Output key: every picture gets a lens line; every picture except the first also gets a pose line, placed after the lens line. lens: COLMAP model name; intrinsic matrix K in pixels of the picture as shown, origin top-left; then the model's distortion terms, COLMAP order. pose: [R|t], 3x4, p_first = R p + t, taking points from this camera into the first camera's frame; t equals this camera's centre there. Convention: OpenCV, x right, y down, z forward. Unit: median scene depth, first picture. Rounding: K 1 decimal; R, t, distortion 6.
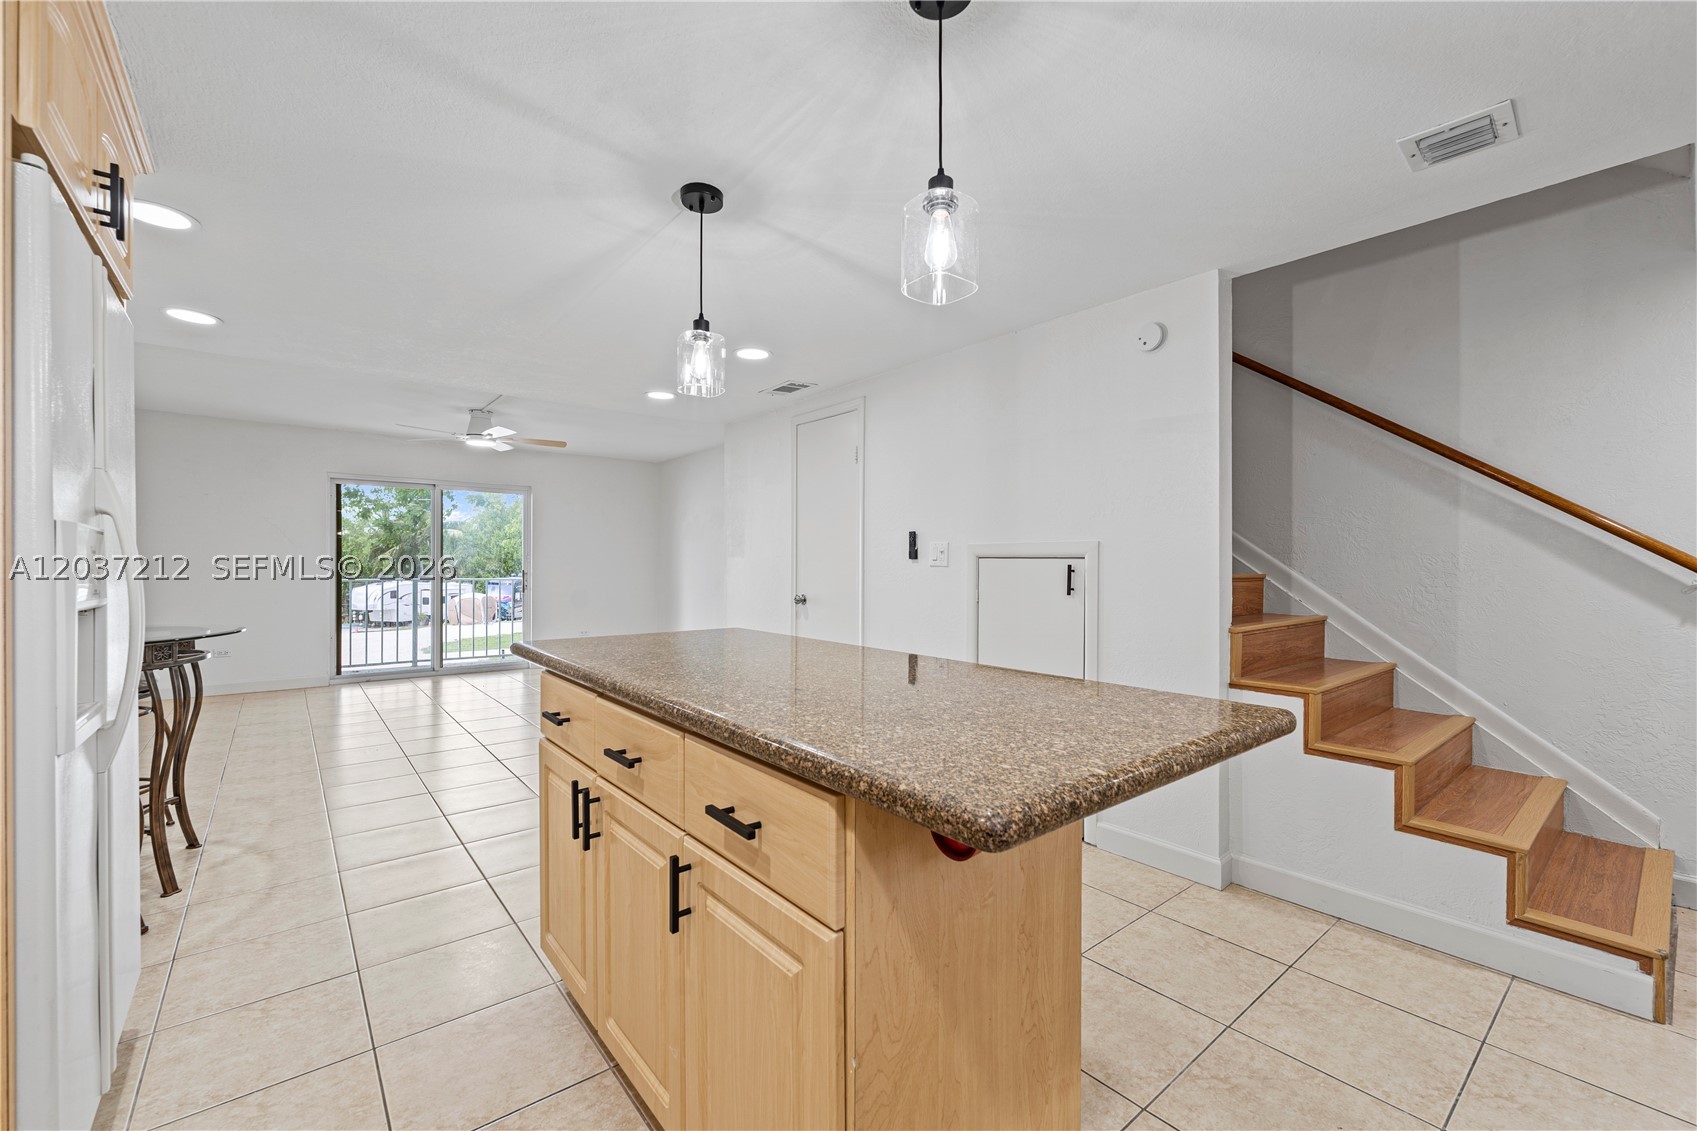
lens RADIAL K [[691.4, 0, 841.0], [0, 691.4, 570.9], [0, 0, 1]] dist [-0.000289, -0.000485]
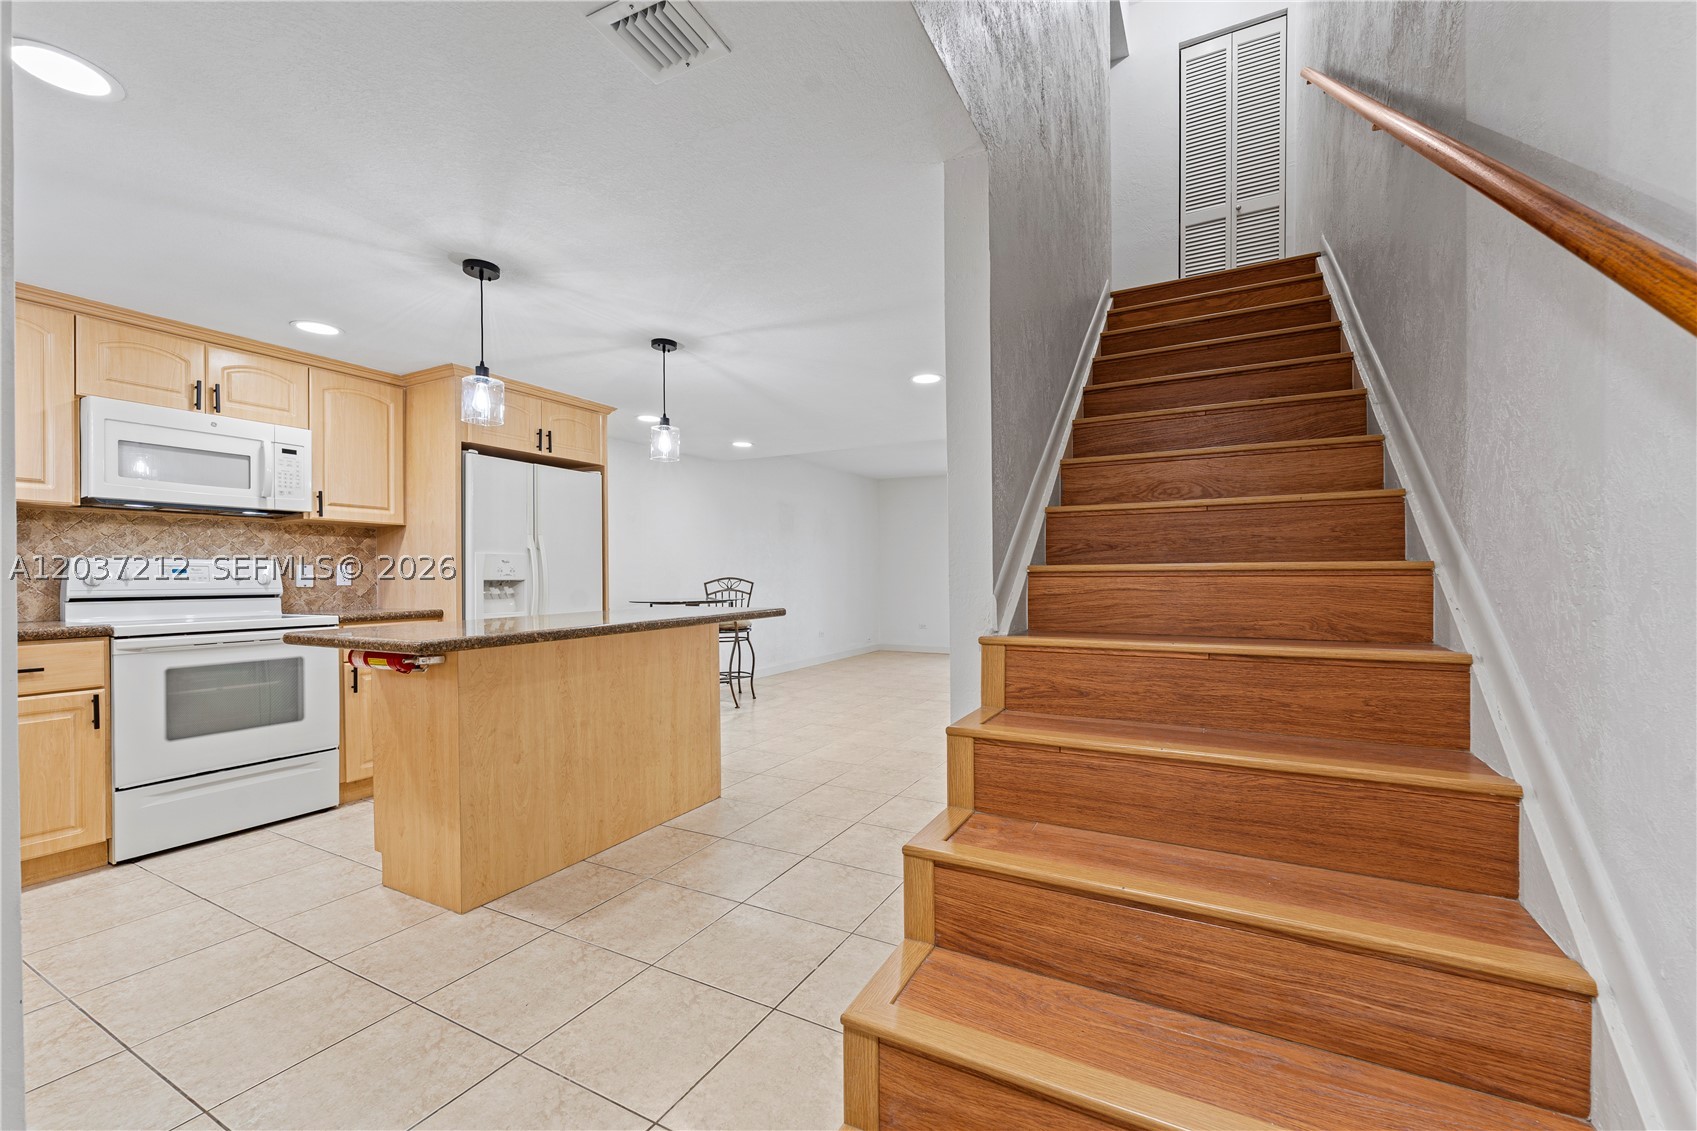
lens RADIAL K [[691.4, 0, 849.4], [0, 691.4, 576.5], [0, 0, 1]] dist [-0.000289, -0.000485]
pose [[0.390013, -0.001352, -0.920808, 0.943601], [0.000216, 0.999999, -0.001377, 0.016809], [0.920809, 0.000338, 0.390013, 0.470082]]
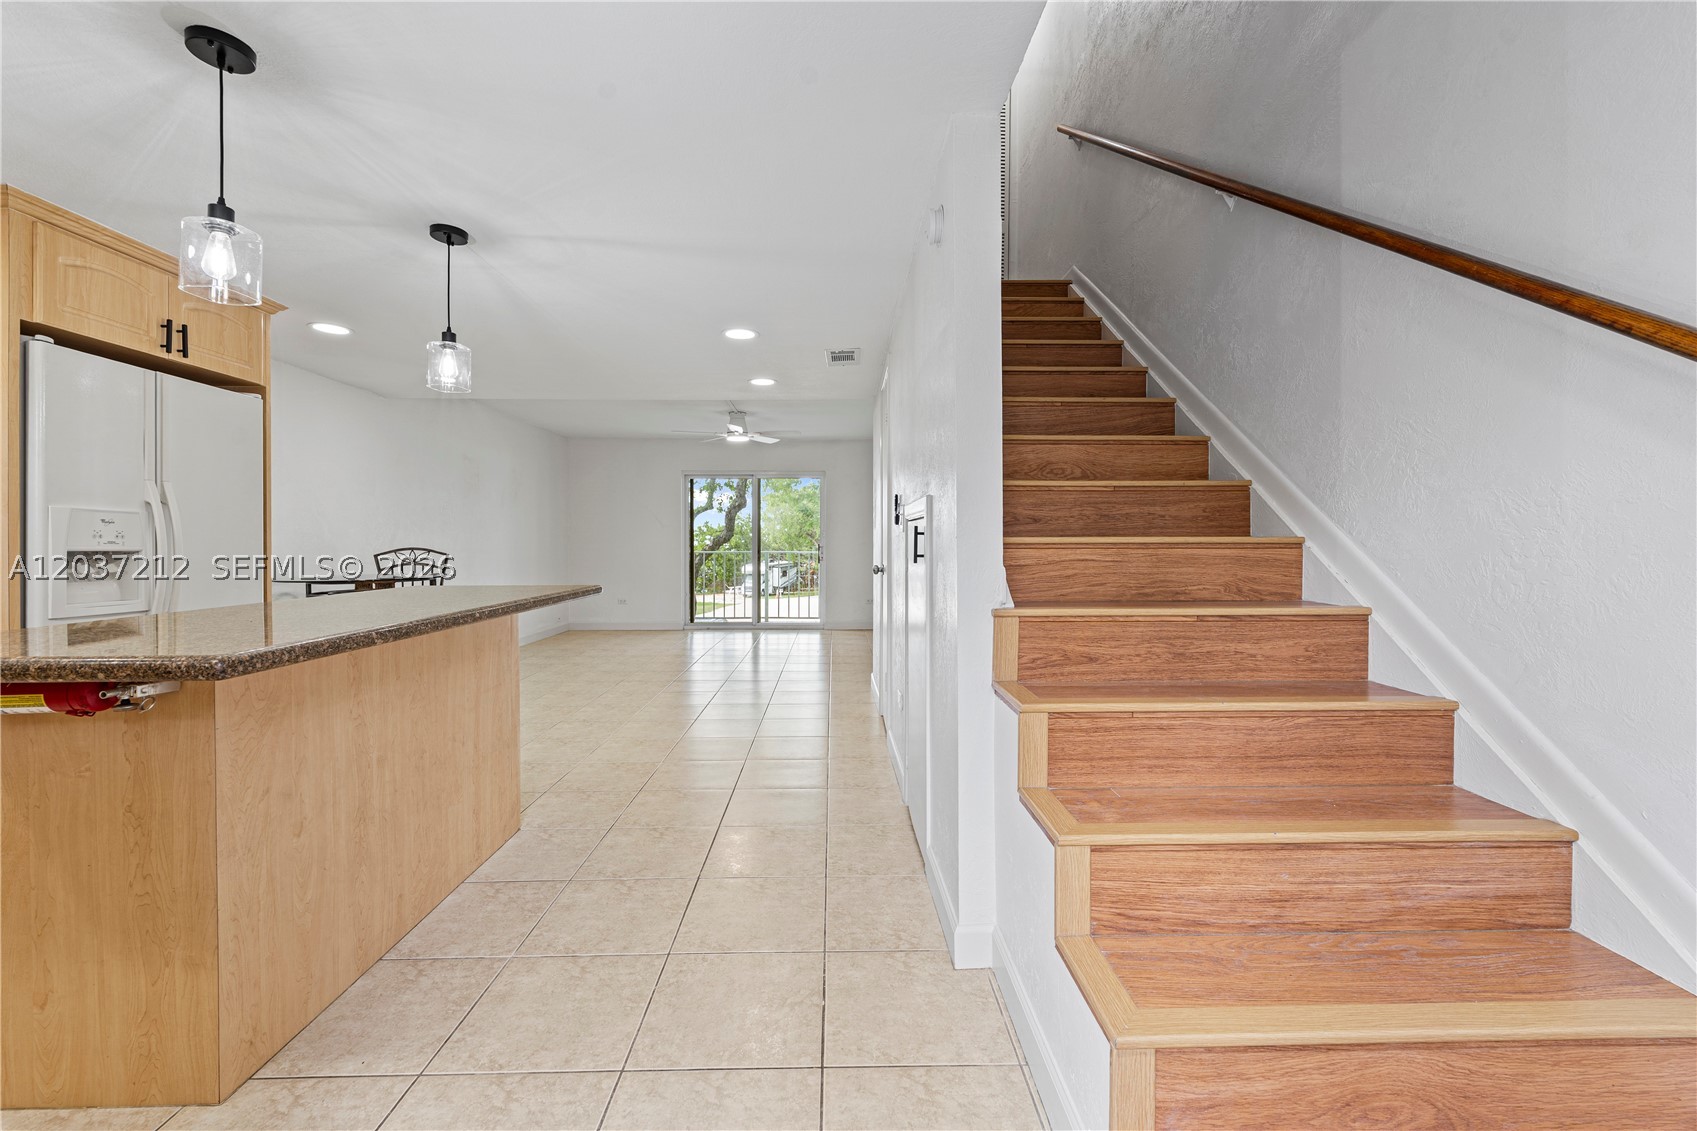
lens RADIAL K [[691.4, 0, 850.2], [0, 691.4, 549.9], [0, 0, 1]] dist [-0.000289, -0.000485]
pose [[0.796029, 0.002617, -0.605252, 0.702789], [-0.002164, 0.999997, 0.001478, 0.016988], [0.605254, 0.000133, 0.796032, 0.274624]]
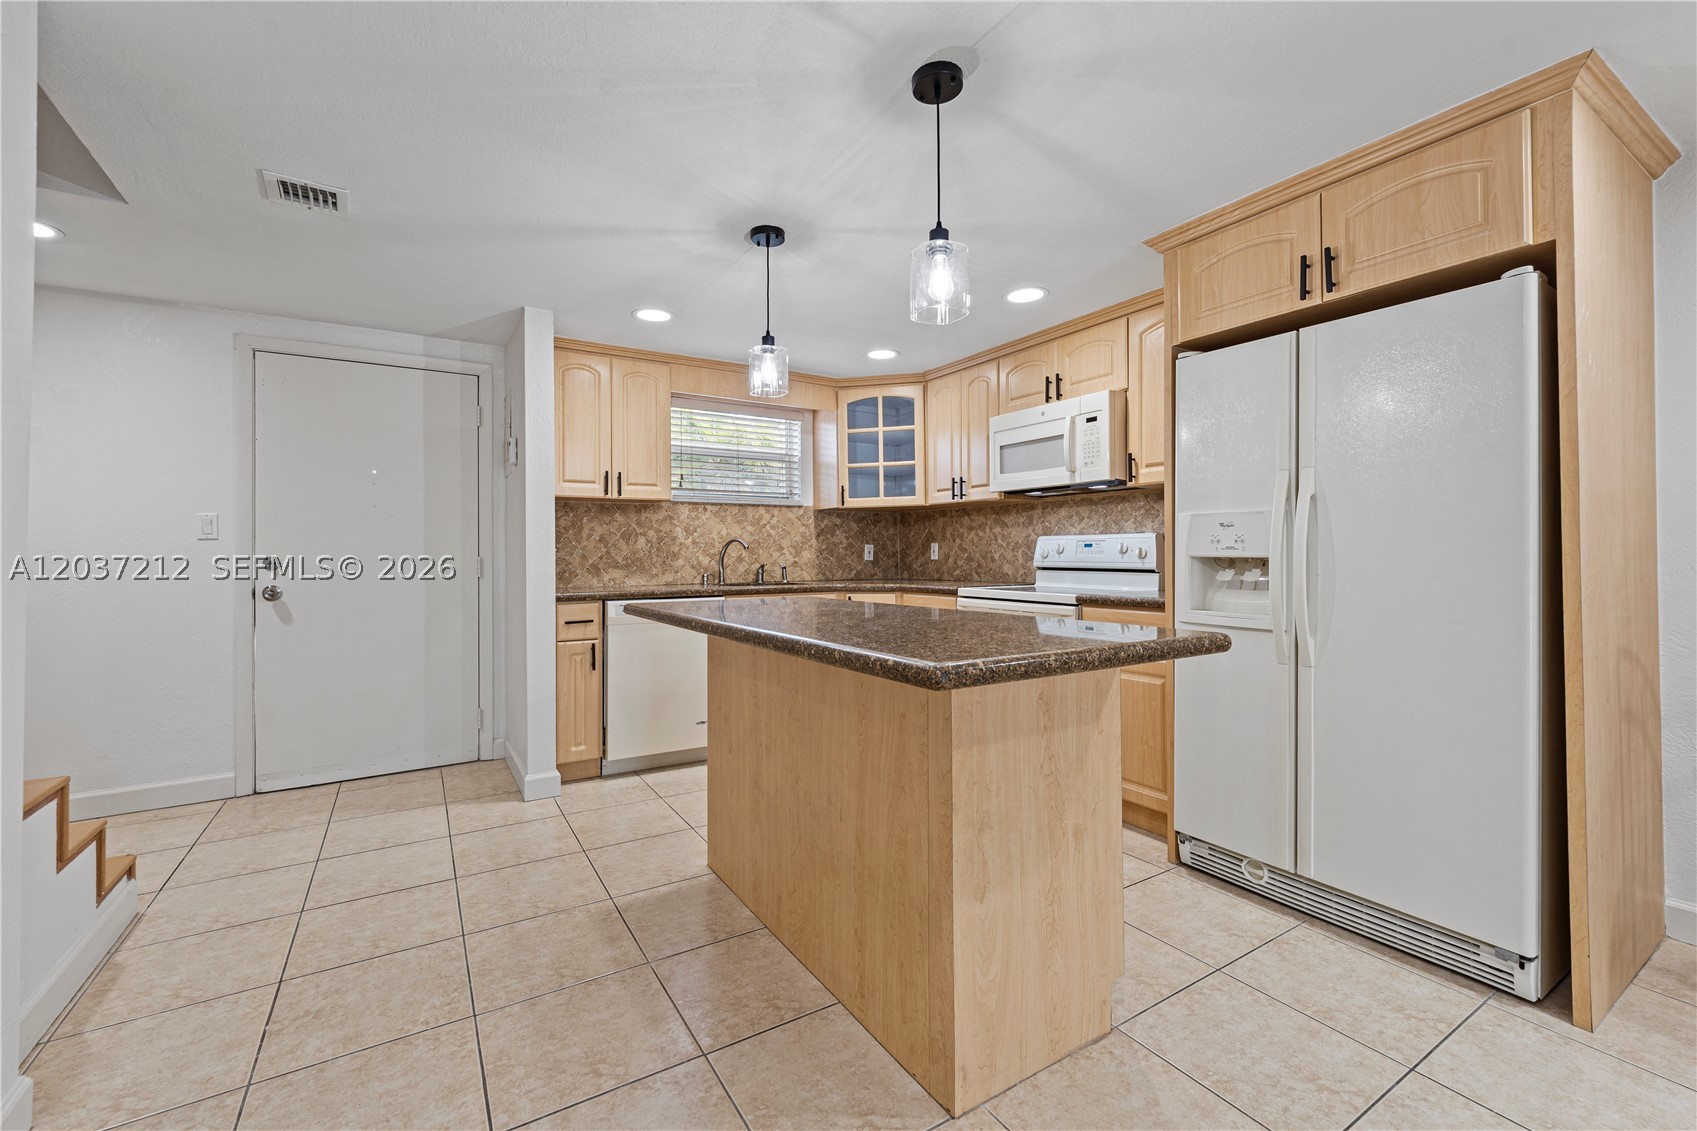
lens RADIAL K [[691.4, 0, 832.1], [0, 691.4, 545.3], [0, 0, 1]] dist [-0.000289, -0.000485]
pose [[-0.992026, 0.007031, 0.125836, -0.111224], [0.006357, 0.999963, -0.005758, 0.010572], [-0.125872, -0.004912, -0.992034, 1.136919]]
